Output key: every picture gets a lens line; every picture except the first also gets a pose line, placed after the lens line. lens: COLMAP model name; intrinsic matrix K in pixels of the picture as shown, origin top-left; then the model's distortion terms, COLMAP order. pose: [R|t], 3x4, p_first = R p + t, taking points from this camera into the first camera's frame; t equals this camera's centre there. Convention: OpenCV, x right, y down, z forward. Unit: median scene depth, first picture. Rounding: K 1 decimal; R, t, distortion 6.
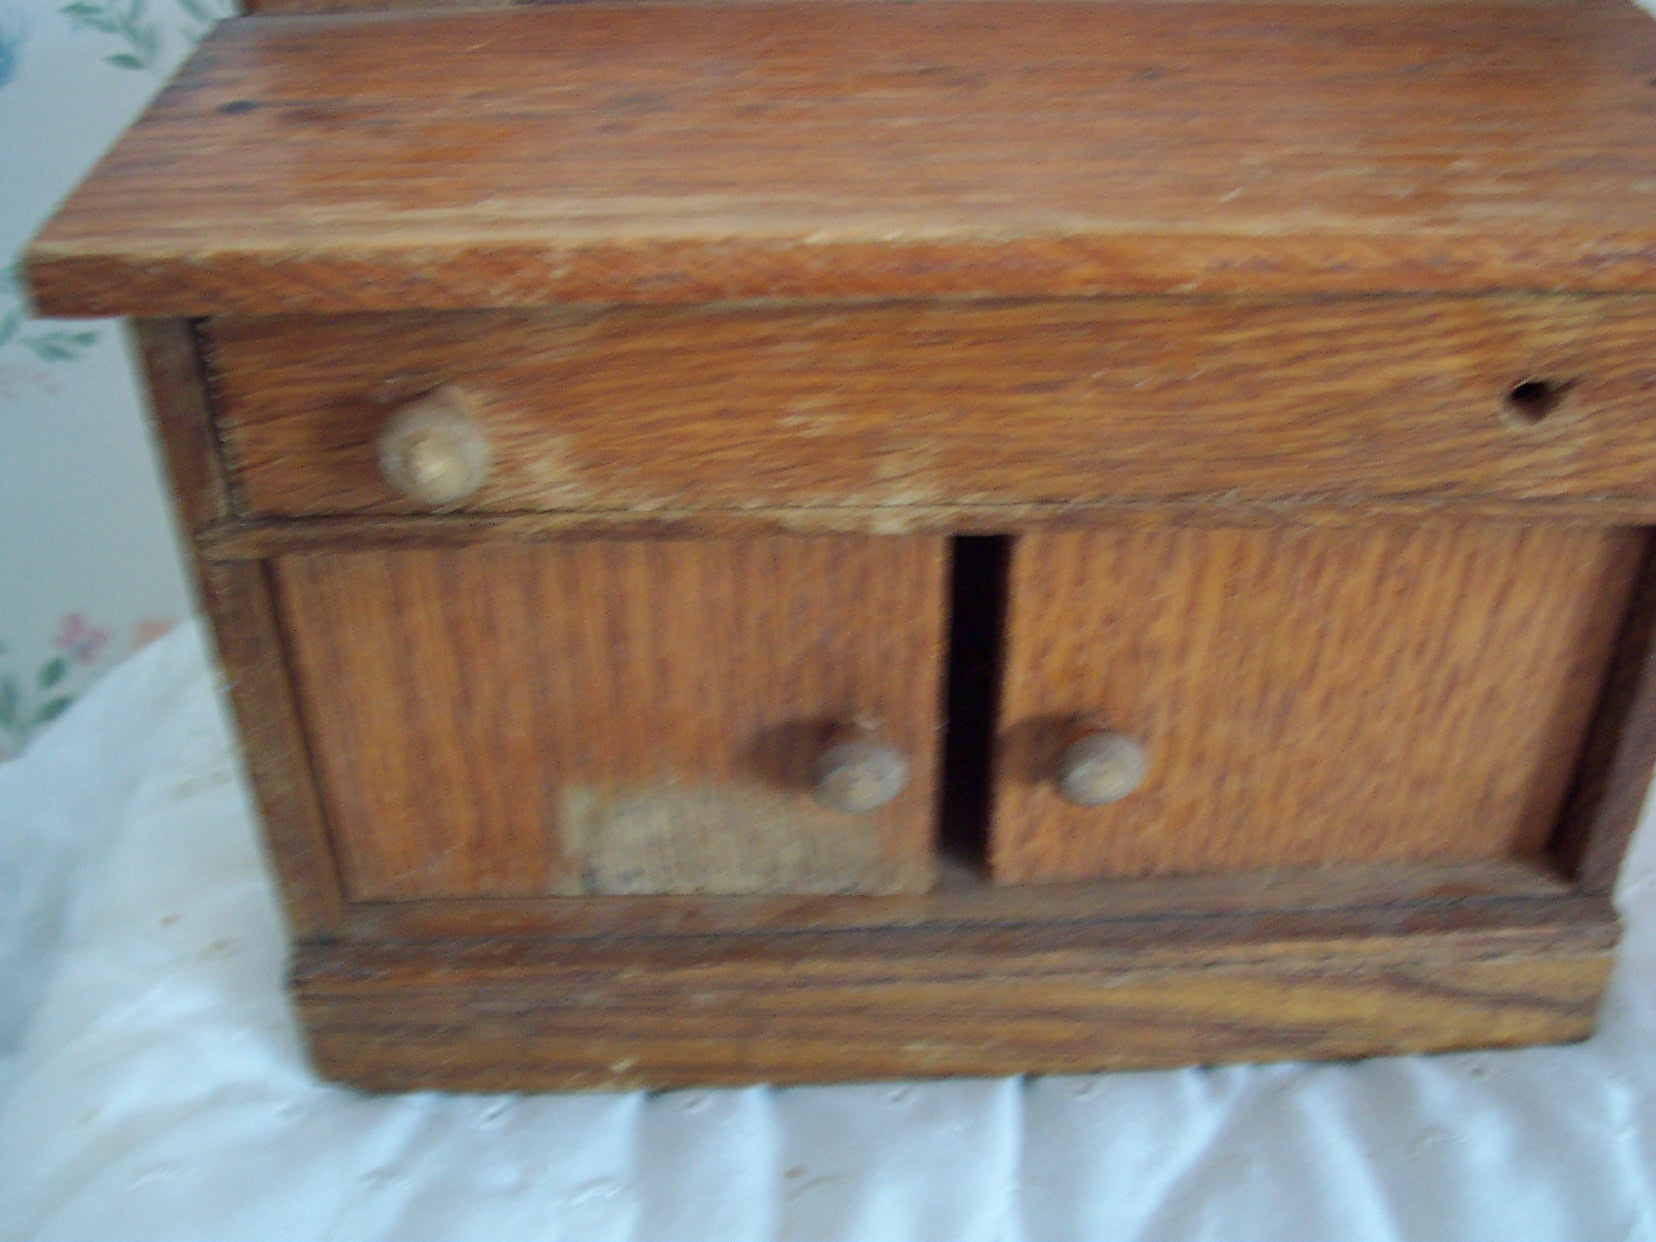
lens RADIAL K [[1799.8, 0, 857.9], [0, 1799.8, 579.7], [0, 0, 1]] dist [-0.207787, 0.255682]
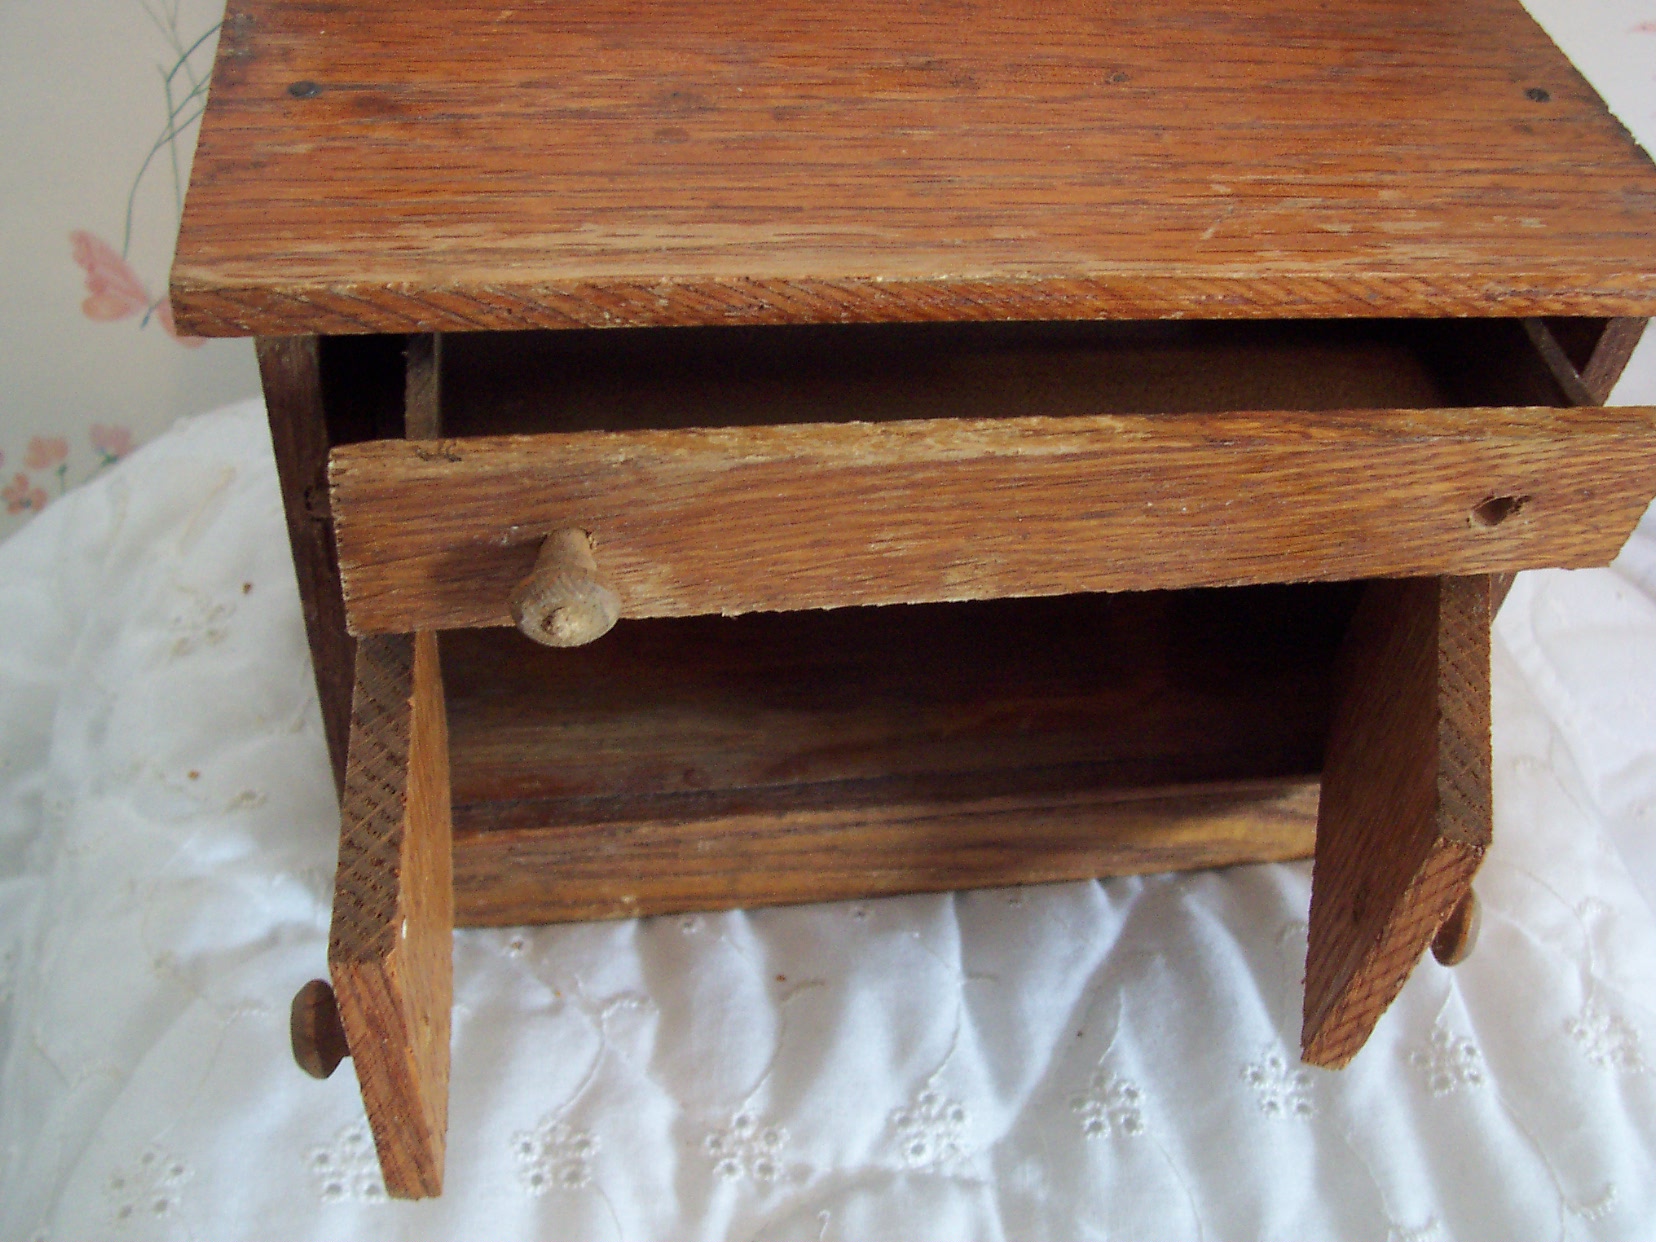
lens RADIAL K [[1799.8, 0, 857.9], [0, 1799.8, 579.7], [0, 0, 1]] dist [-0.207787, 0.255682]
pose [[0.987843, -0.011035, 0.155064, -0.178769], [-0.018247, 0.982352, 0.186152, -0.171237], [-0.154382, -0.186718, 0.970207, -0.146884]]
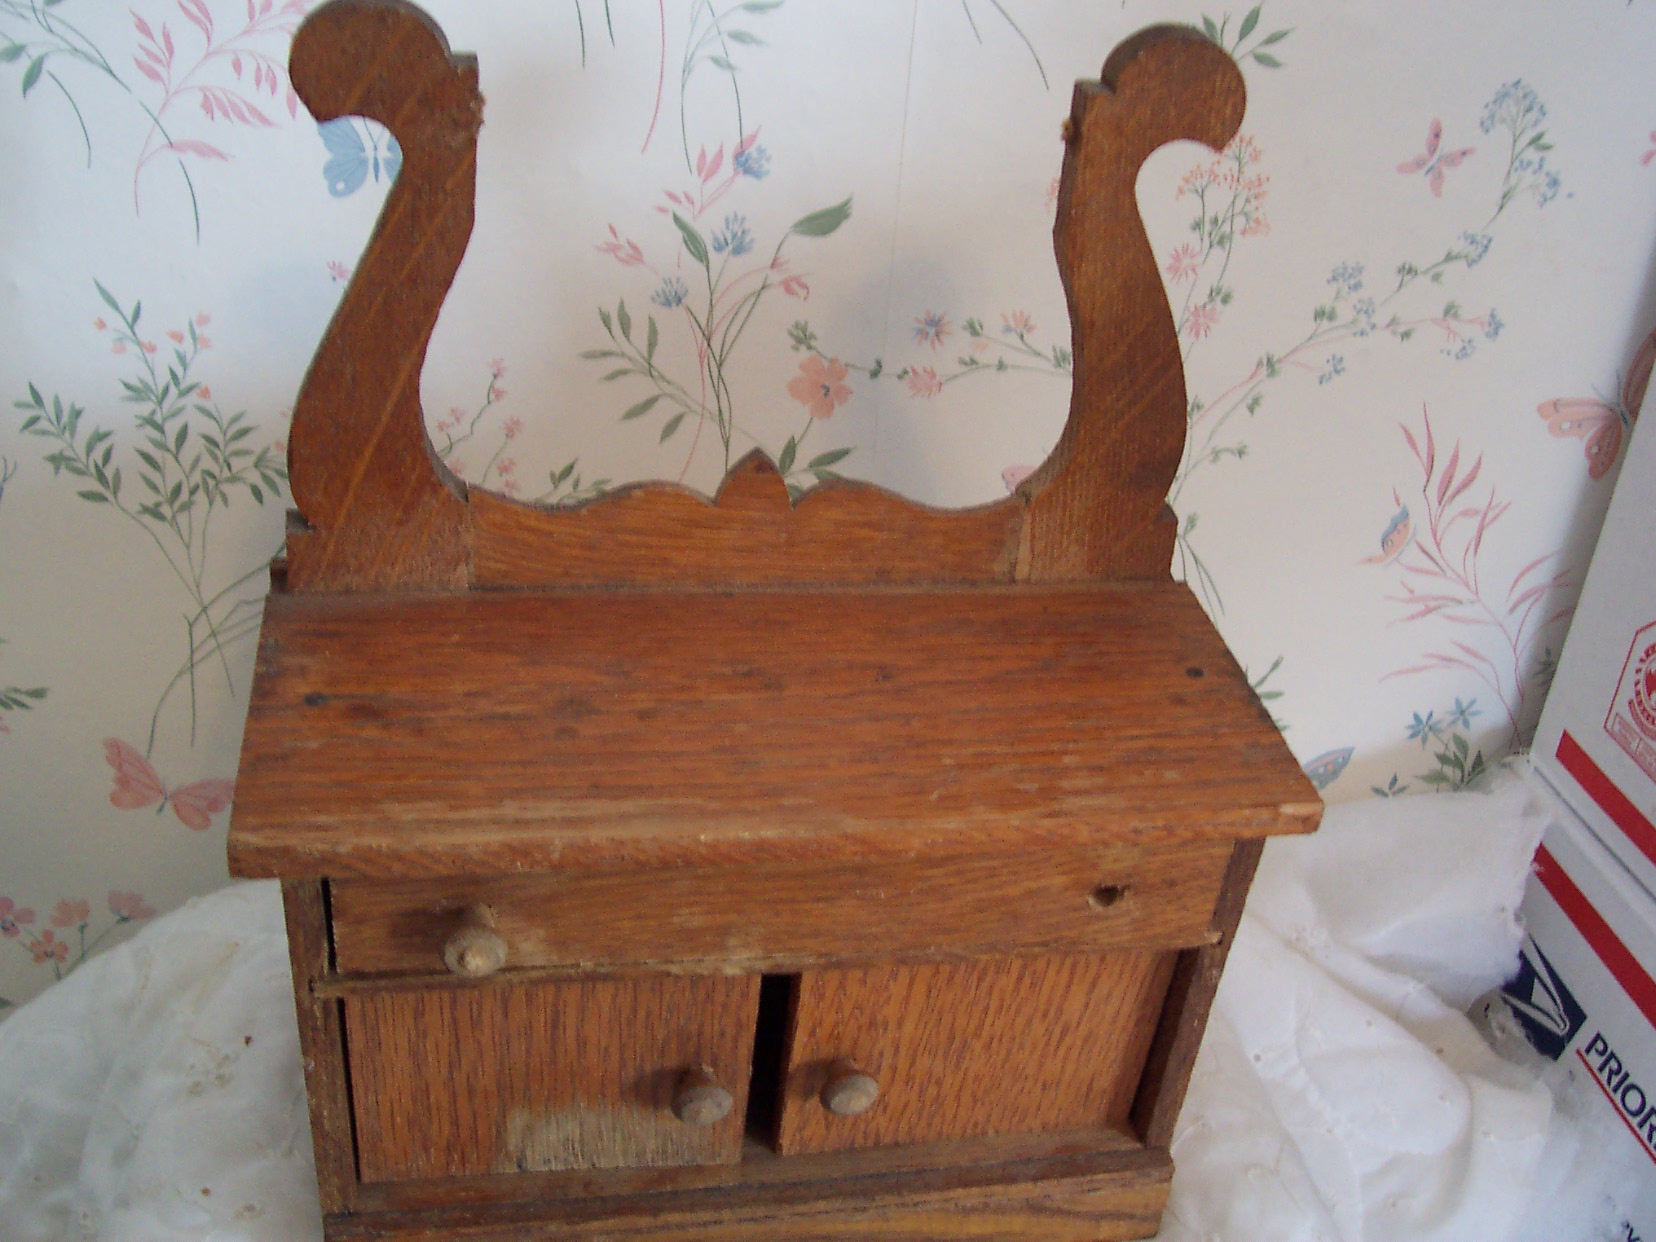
lens RADIAL K [[1799.8, 0, 857.9], [0, 1799.8, 579.7], [0, 0, 1]] dist [-0.207787, 0.255682]
pose [[0.984574, 0.011793, 0.174570, -0.146545], [-0.003419, 0.998832, -0.048190, -0.286858], [-0.174934, 0.046850, 0.983465, -0.615075]]
